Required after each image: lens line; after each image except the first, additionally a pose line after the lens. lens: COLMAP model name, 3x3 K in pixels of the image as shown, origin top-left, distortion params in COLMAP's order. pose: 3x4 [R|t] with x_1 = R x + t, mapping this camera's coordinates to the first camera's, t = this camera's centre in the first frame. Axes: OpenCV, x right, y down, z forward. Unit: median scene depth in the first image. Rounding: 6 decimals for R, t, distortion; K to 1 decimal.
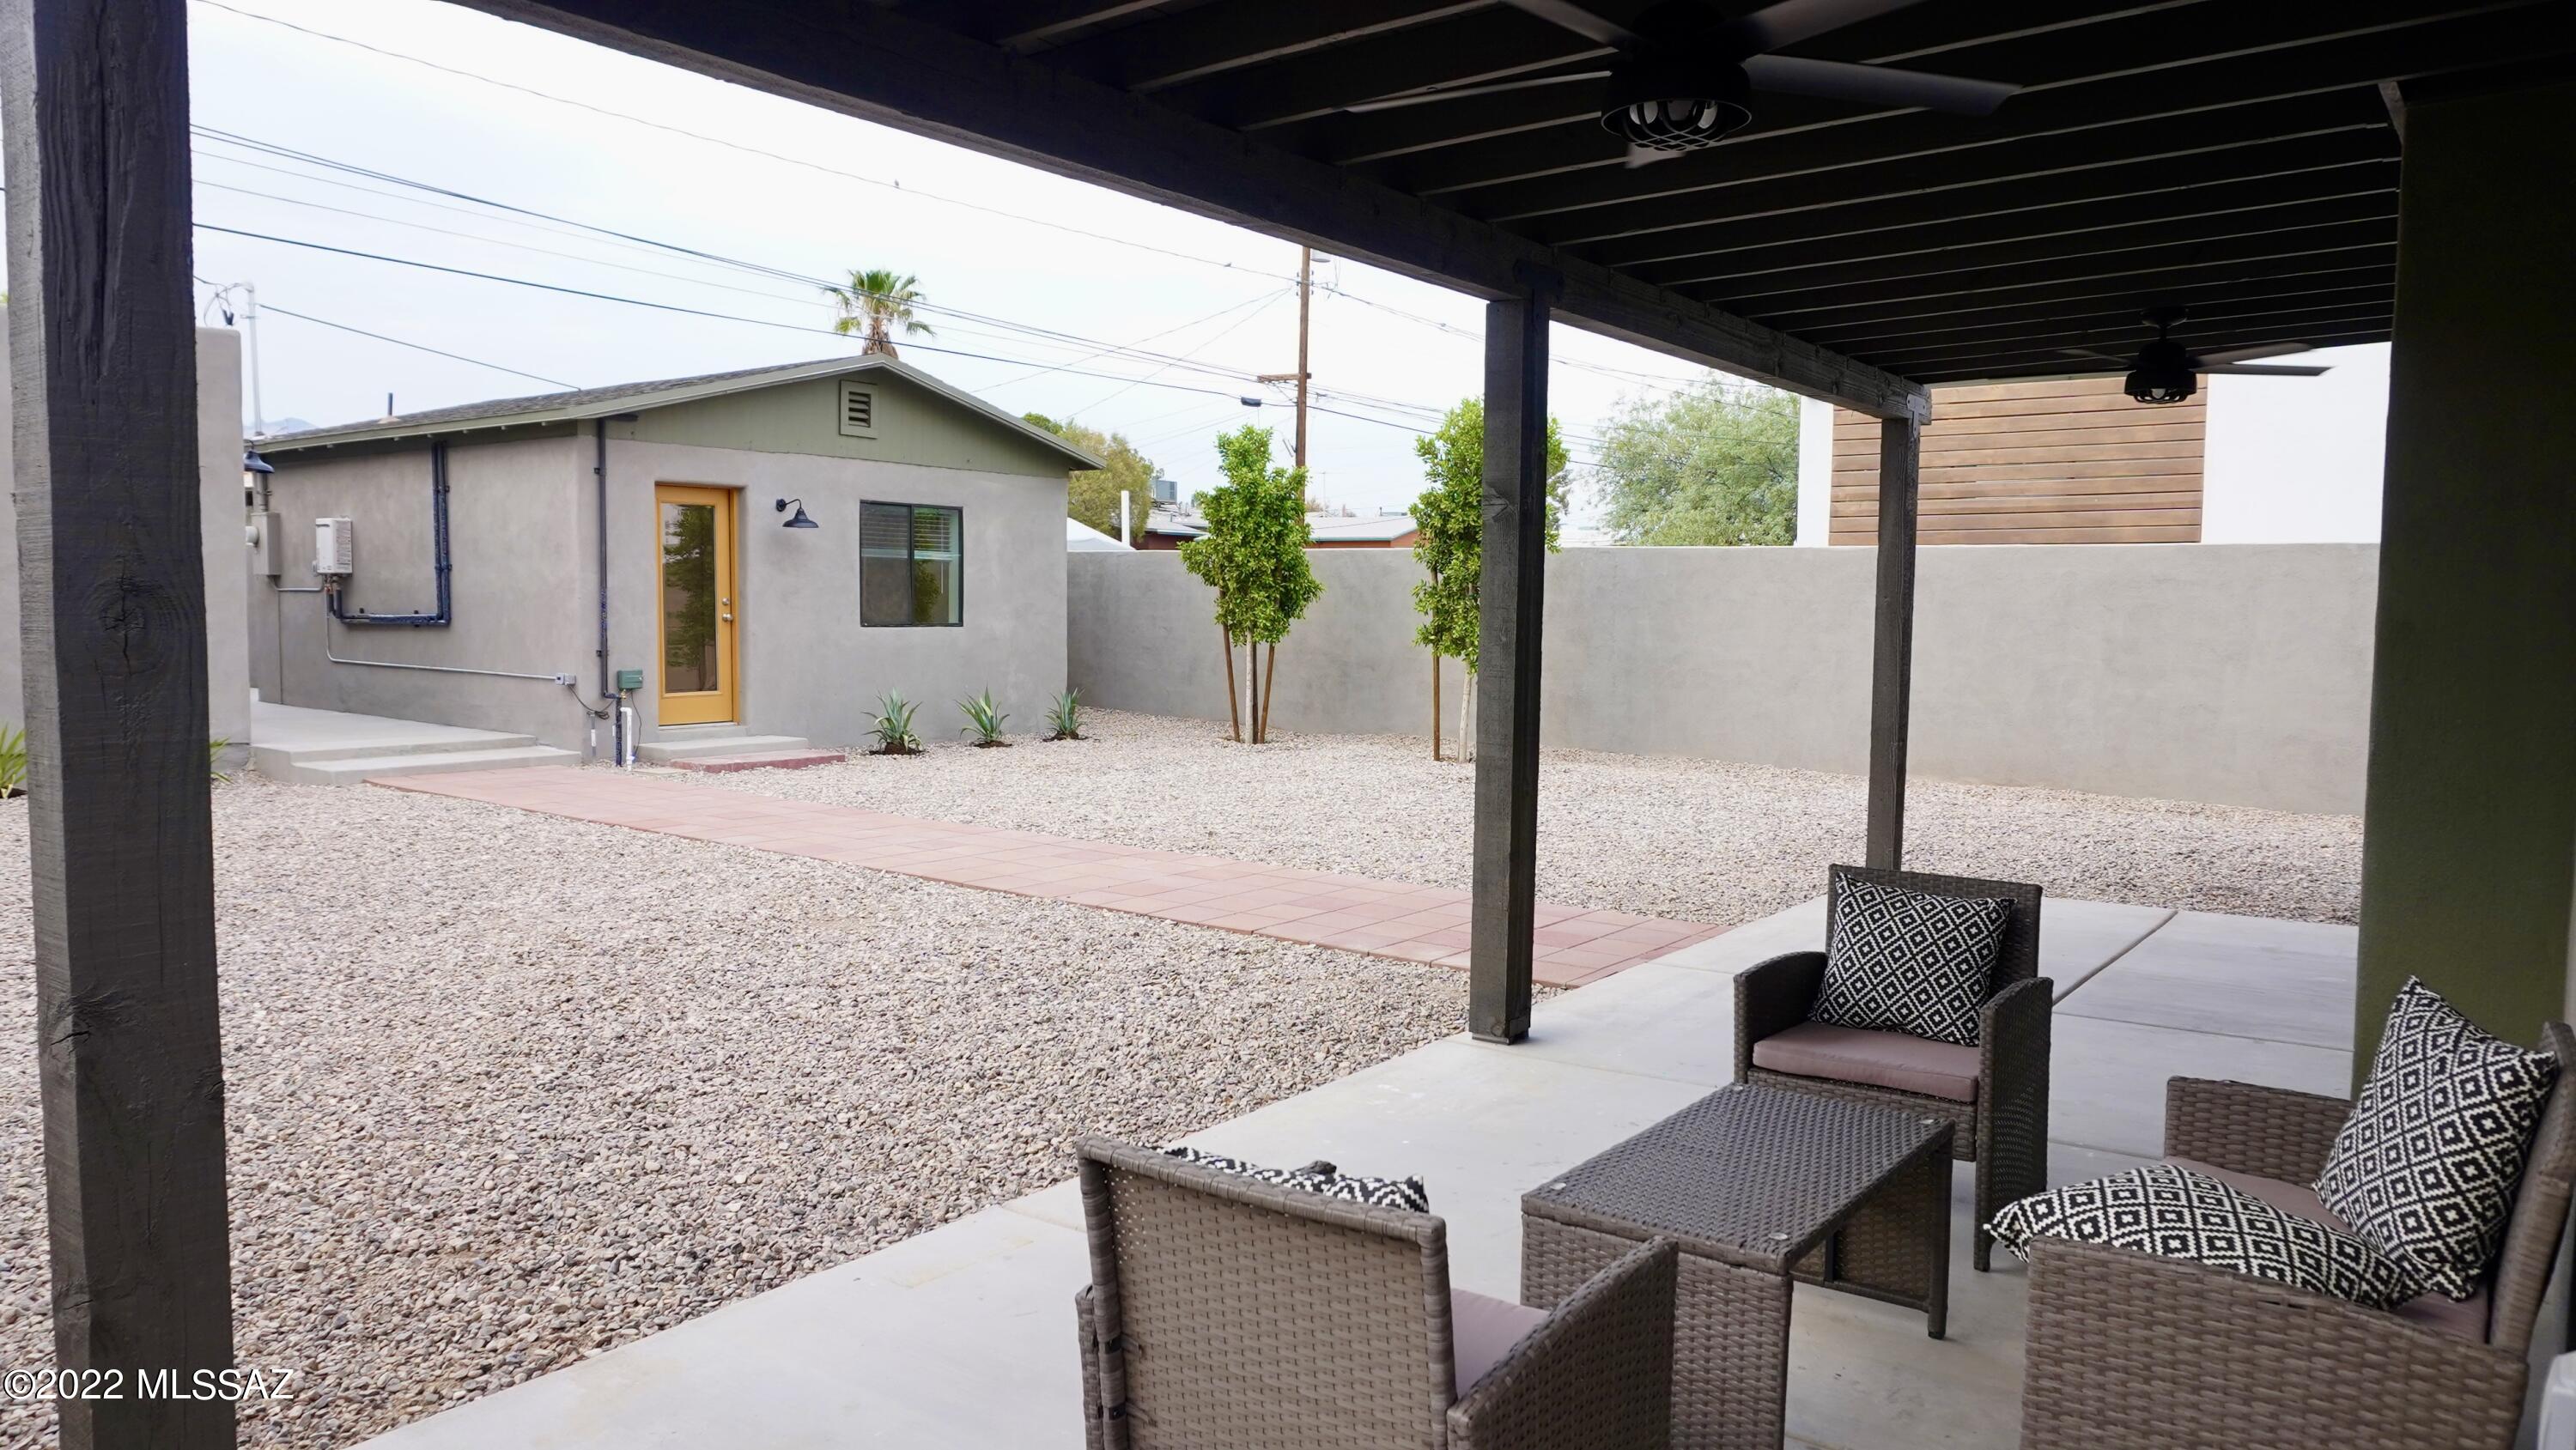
lens RADIAL K [[1731.5, 0, 1288.0], [0, 1731.5, 725.0], [0, 0, 1]] dist [-0.003964, 0.001729]
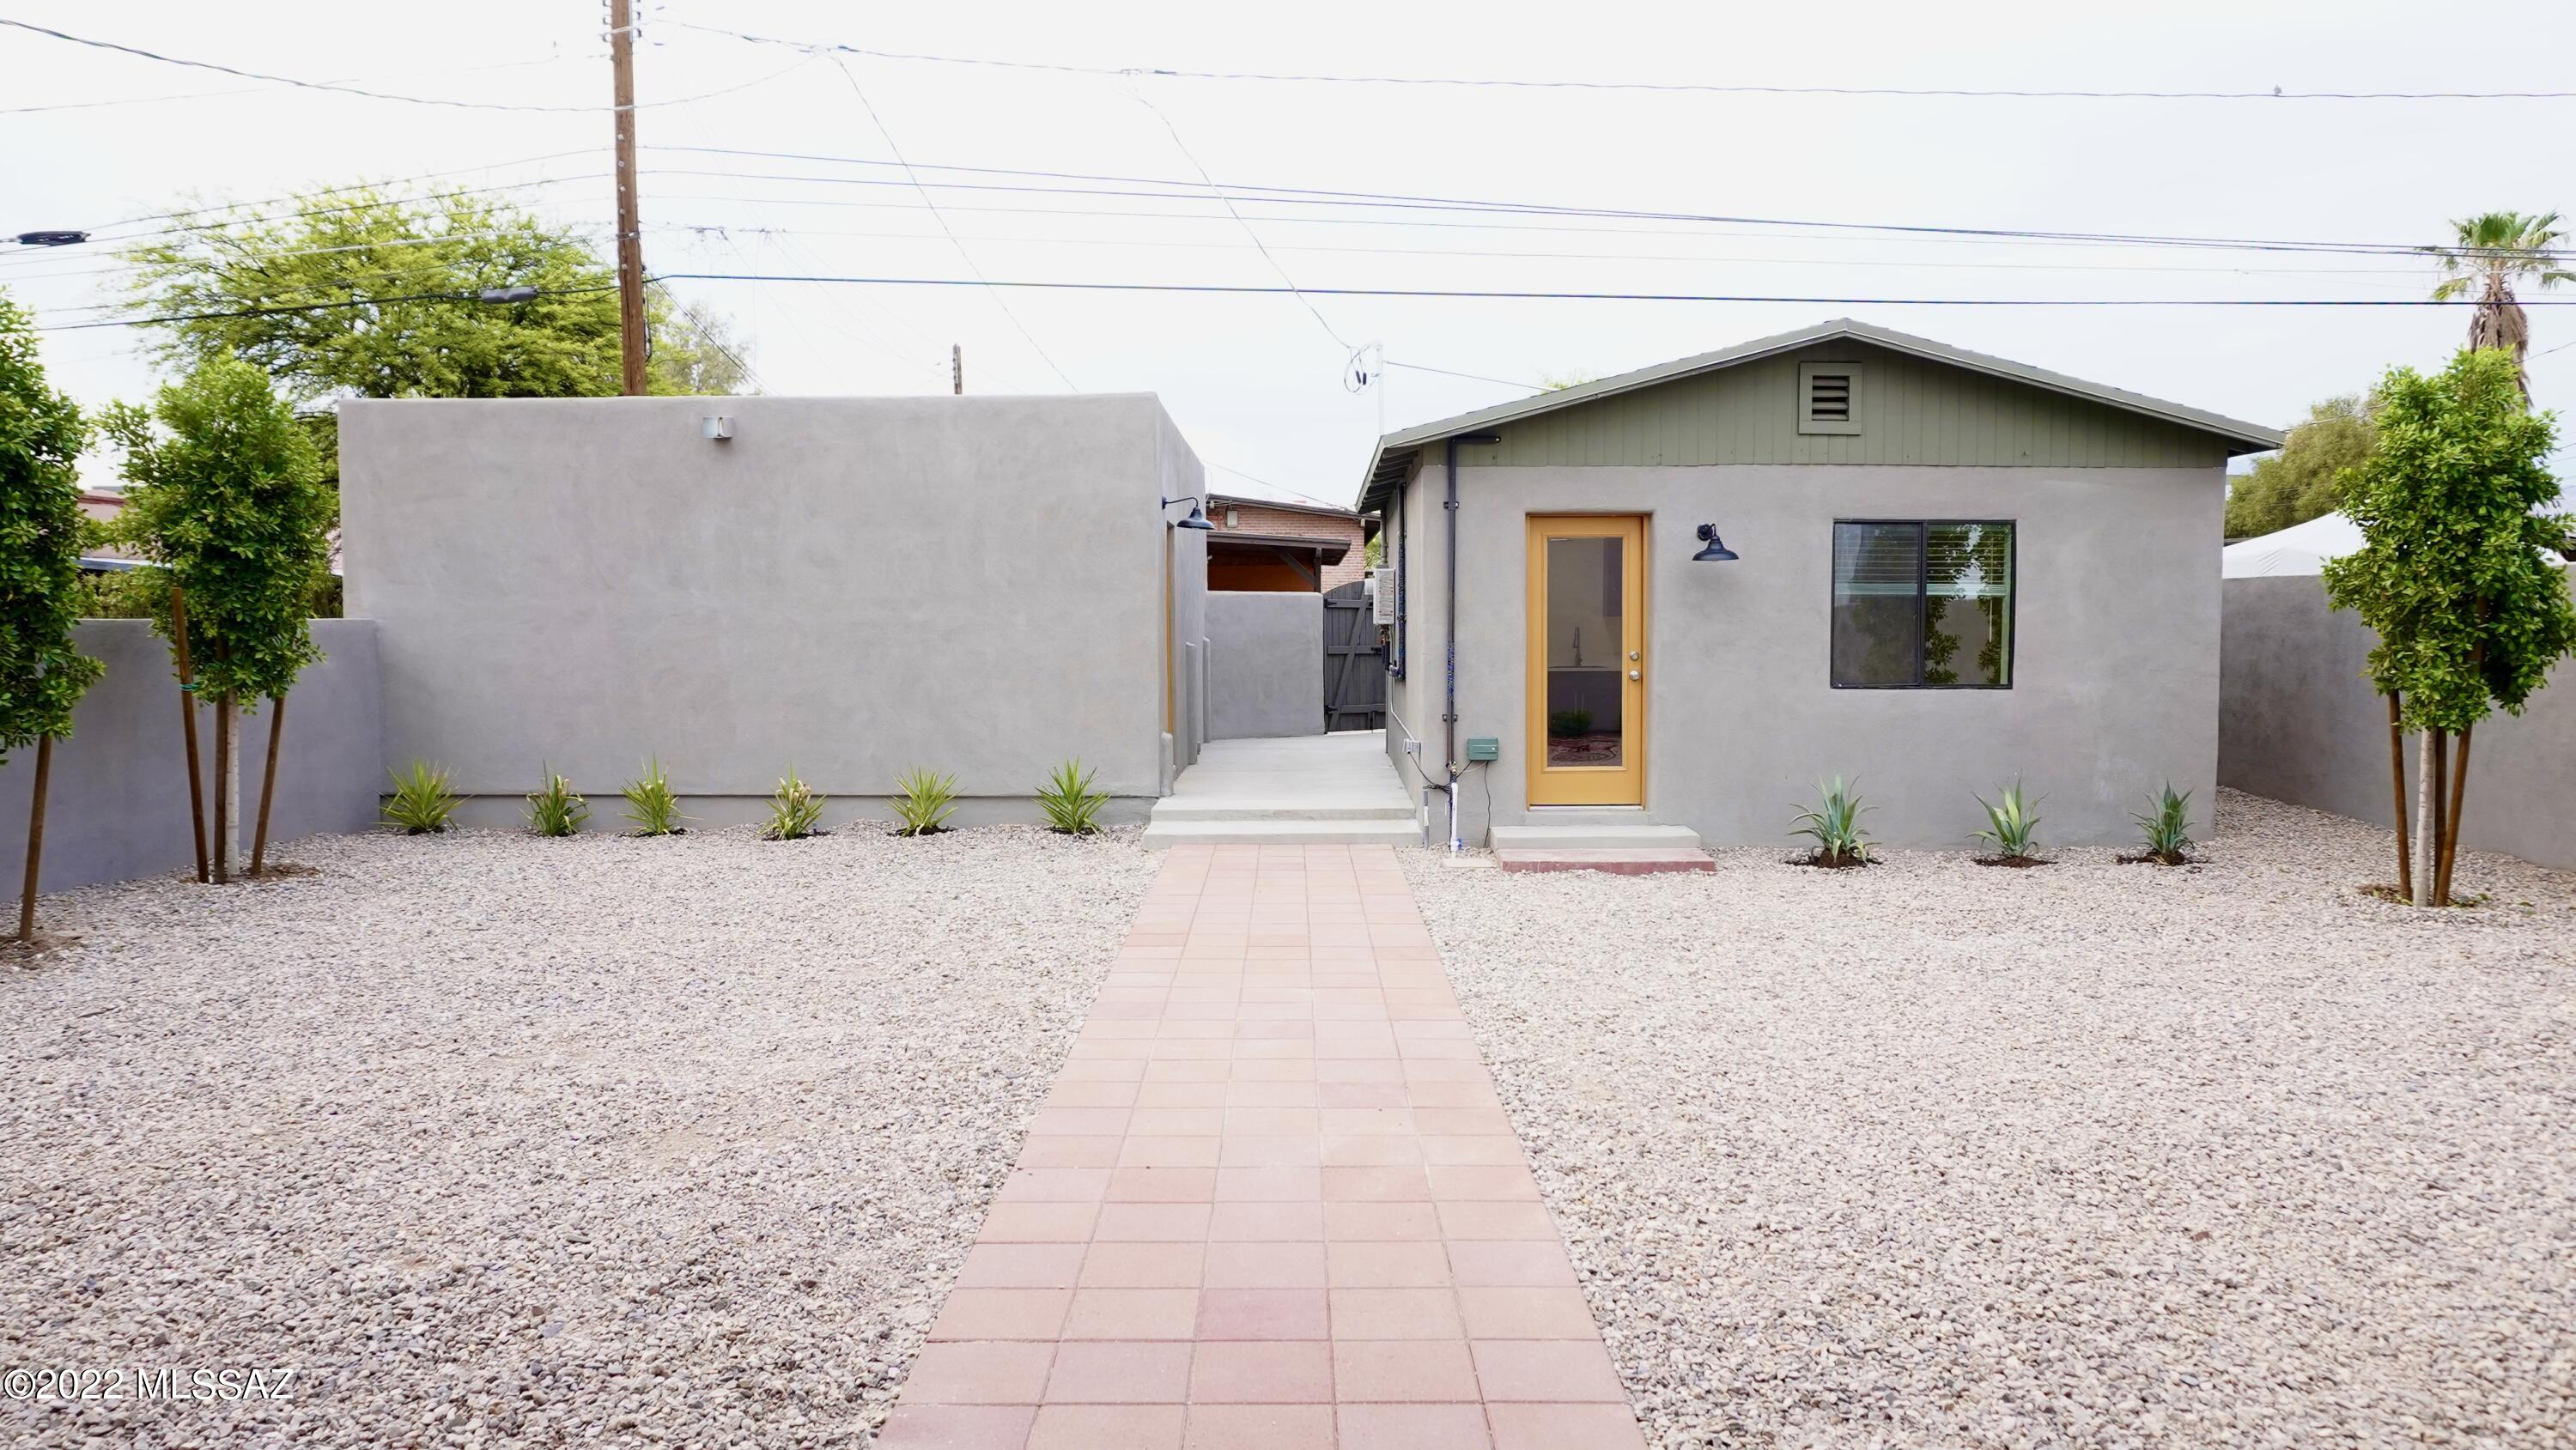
lens RADIAL K [[1731.5, 0, 1288.0], [0, 1731.5, 725.0], [0, 0, 1]] dist [-0.003964, 0.001729]
pose [[0.612183, 0.034759, -0.789952, 0.202395], [-0.049291, 0.998768, 0.005749, -0.034173], [0.789179, 0.035418, 0.613142, 0.361393]]
